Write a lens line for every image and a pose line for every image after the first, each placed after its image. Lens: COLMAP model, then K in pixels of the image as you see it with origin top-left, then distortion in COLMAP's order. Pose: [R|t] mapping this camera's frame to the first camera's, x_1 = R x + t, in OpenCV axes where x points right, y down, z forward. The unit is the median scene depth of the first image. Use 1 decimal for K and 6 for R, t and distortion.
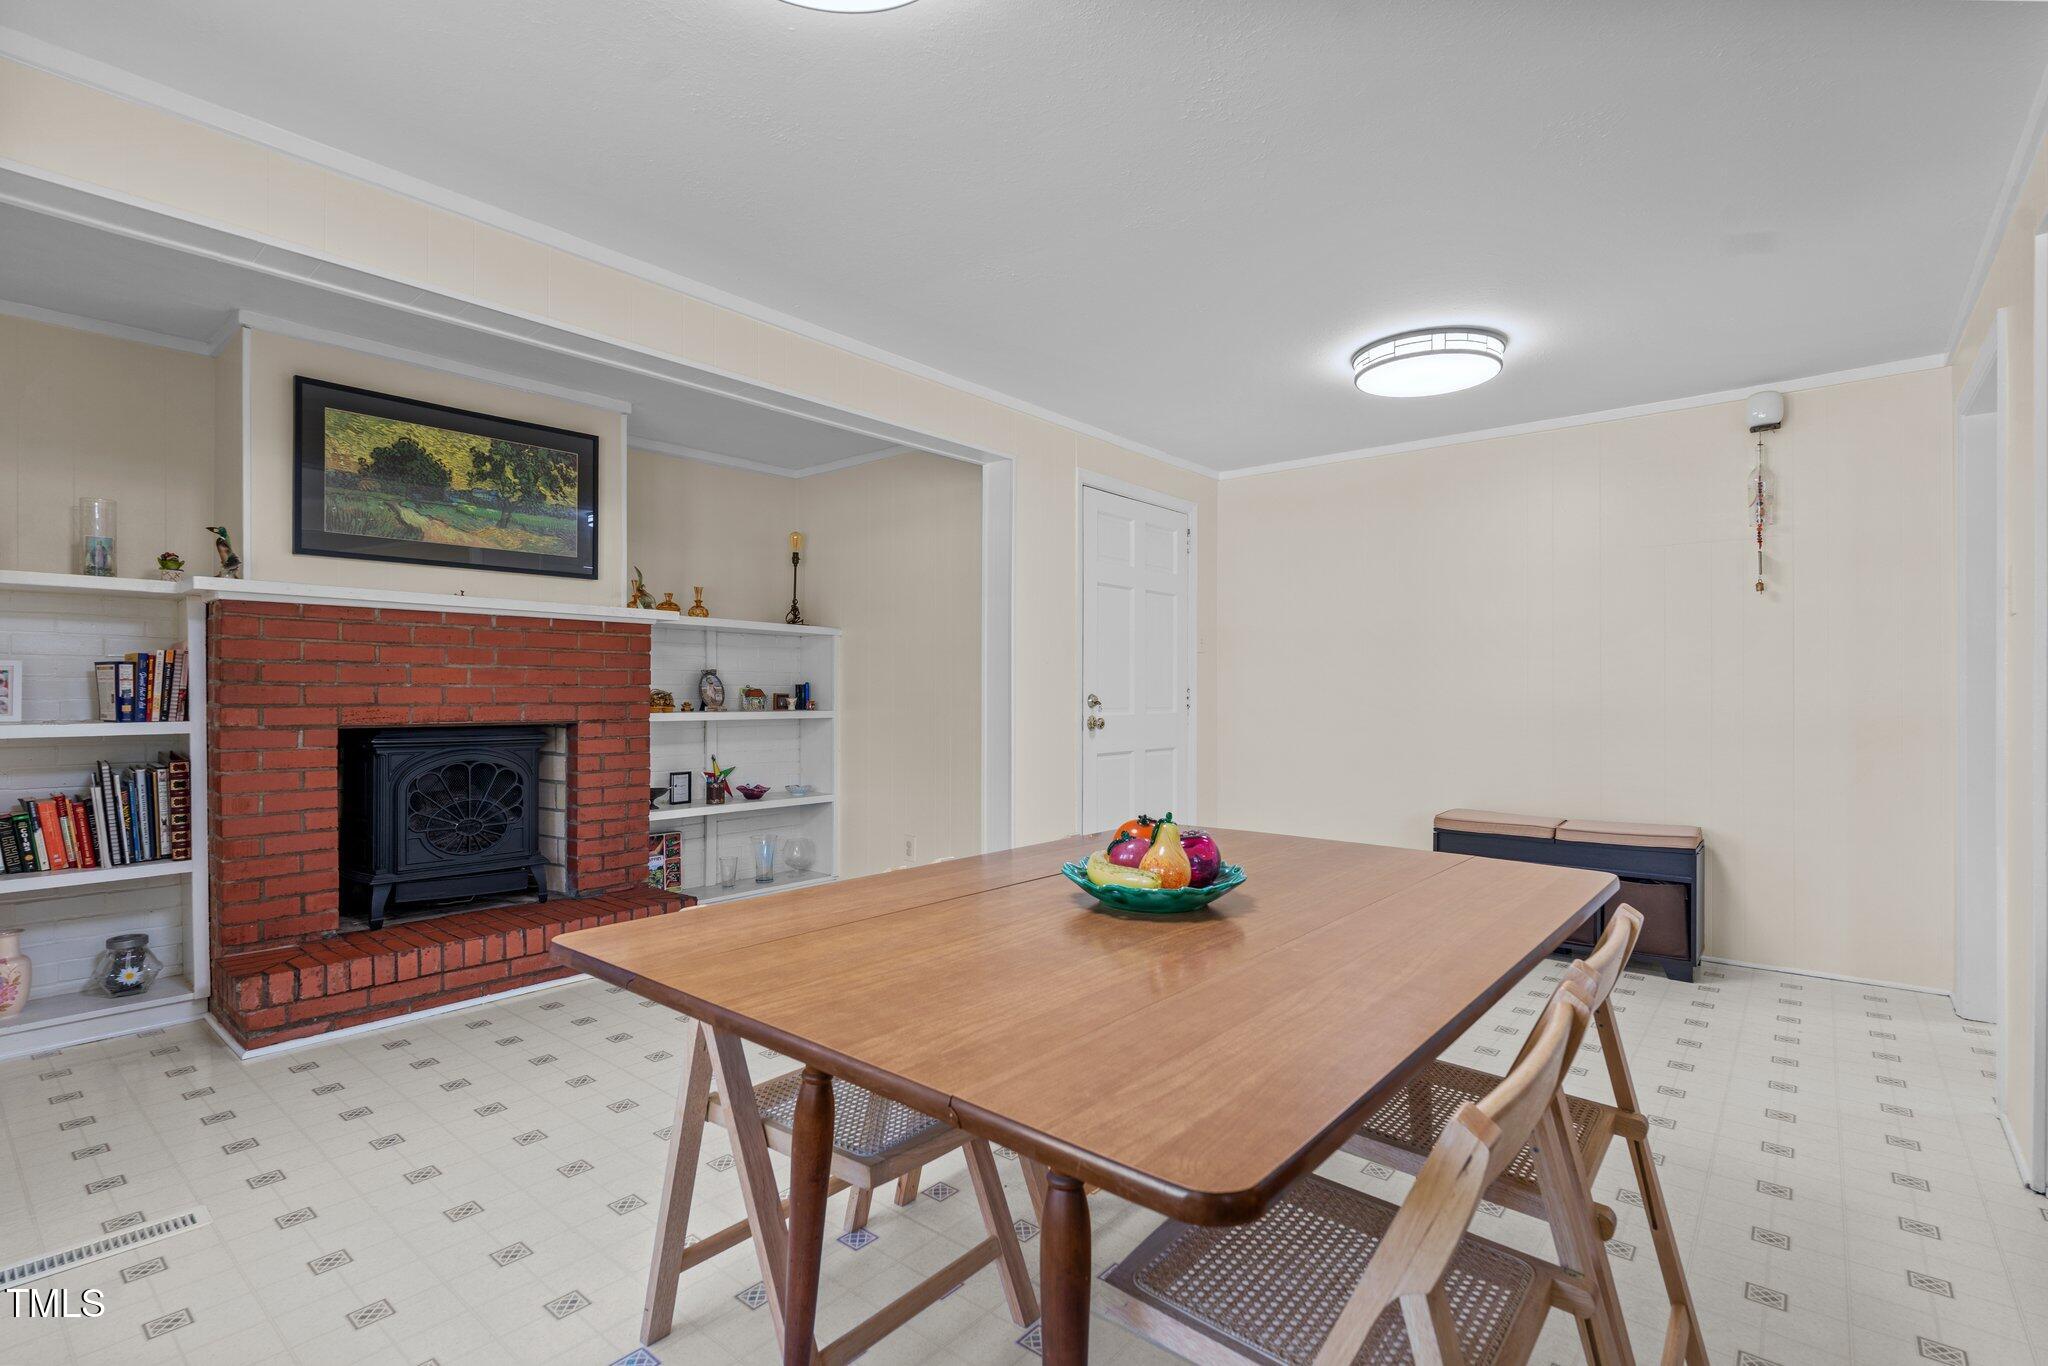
lens RADIAL K [[964.2, 0, 1038.7], [0, 964.2, 667.4], [0, 0, 1]] dist [0.000016, 0.000225]
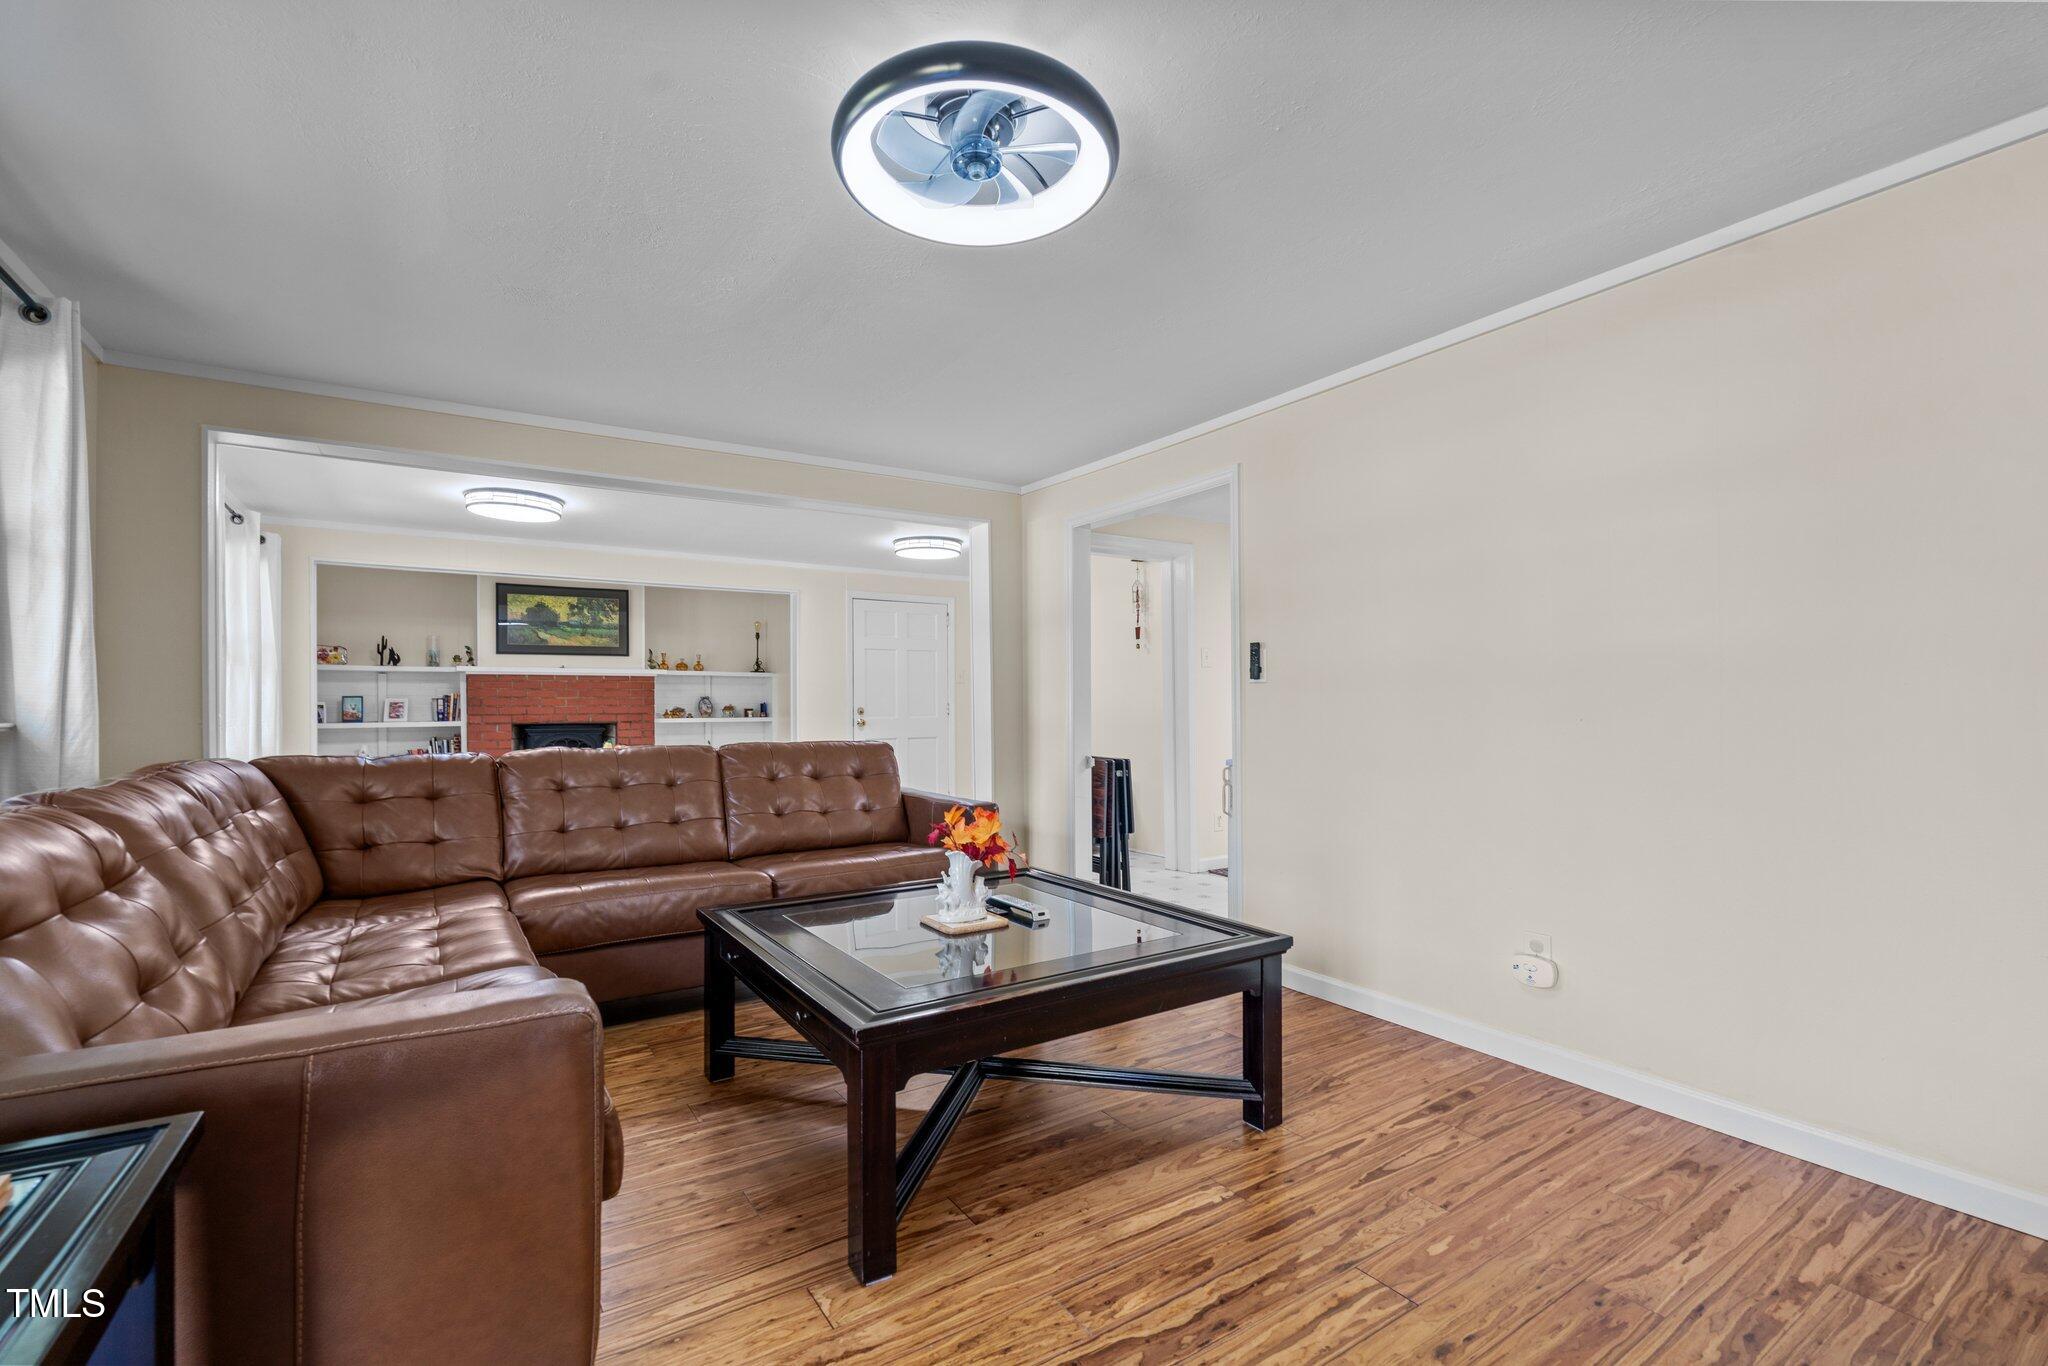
lens RADIAL K [[895.2, 0, 1015.9], [0, 895.2, 680.0], [0, 0, 1]] dist [0.000661, 0.000286]
pose [[0.947390, -0.017625, -0.319596, 1.124429], [0.016805, 0.999845, -0.005322, -0.014551], [0.319640, -0.000329, 0.947539, -0.694892]]
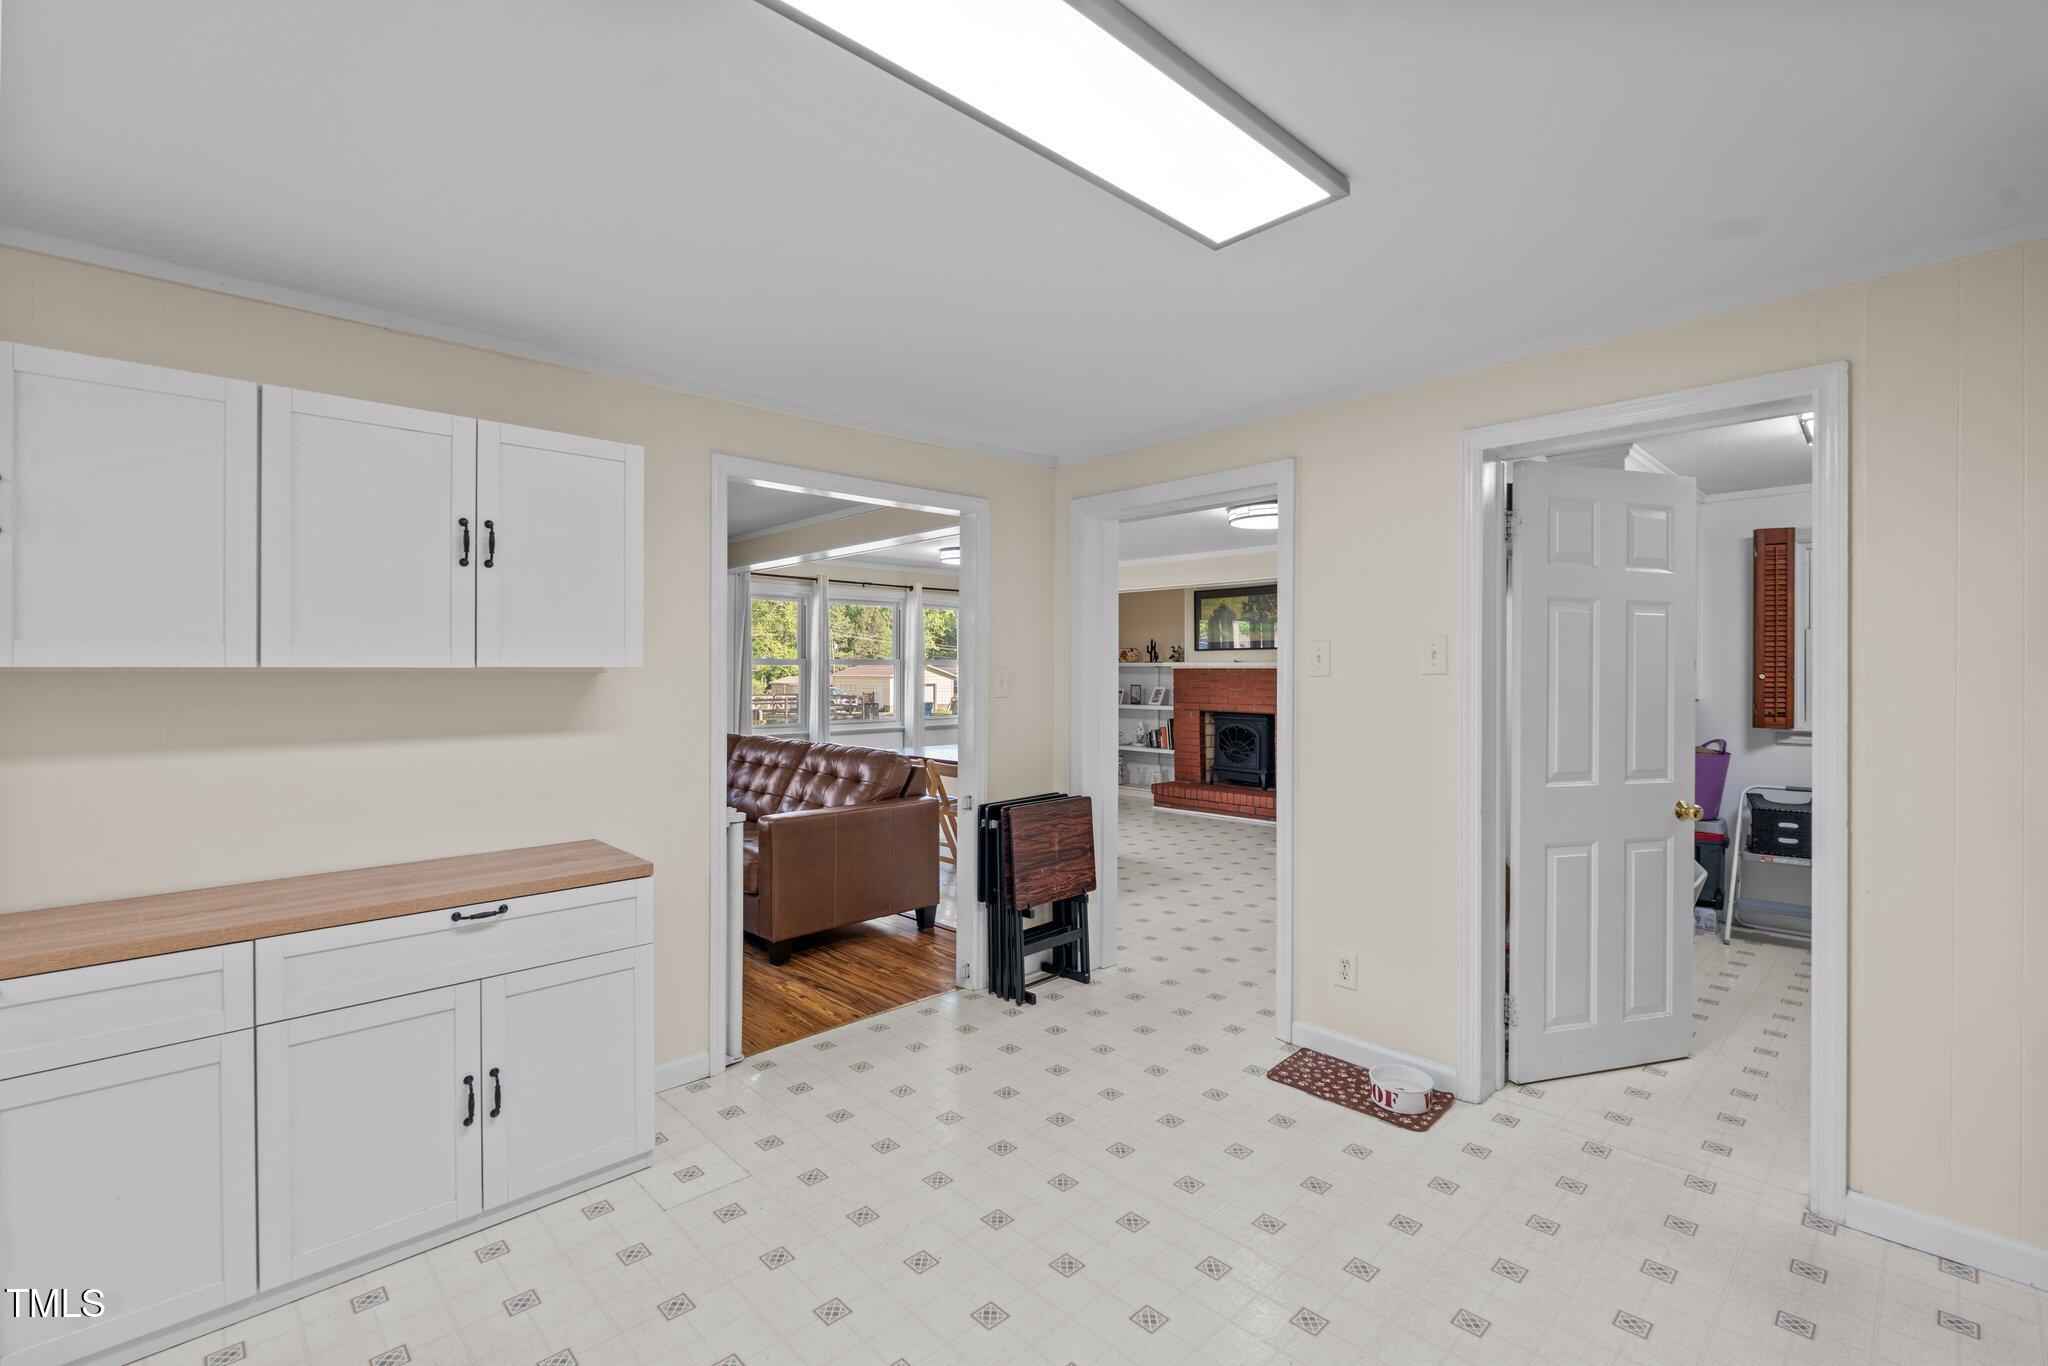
lens RADIAL K [[895.2, 0, 1015.9], [0, 895.2, 680.0], [0, 0, 1]] dist [0.000661, 0.000286]
pose [[-0.133344, -0.000555, -0.991070, 1.836038], [0.016660, 0.999857, -0.002801, -0.028427], [0.990930, -0.016885, -0.133315, 0.742234]]
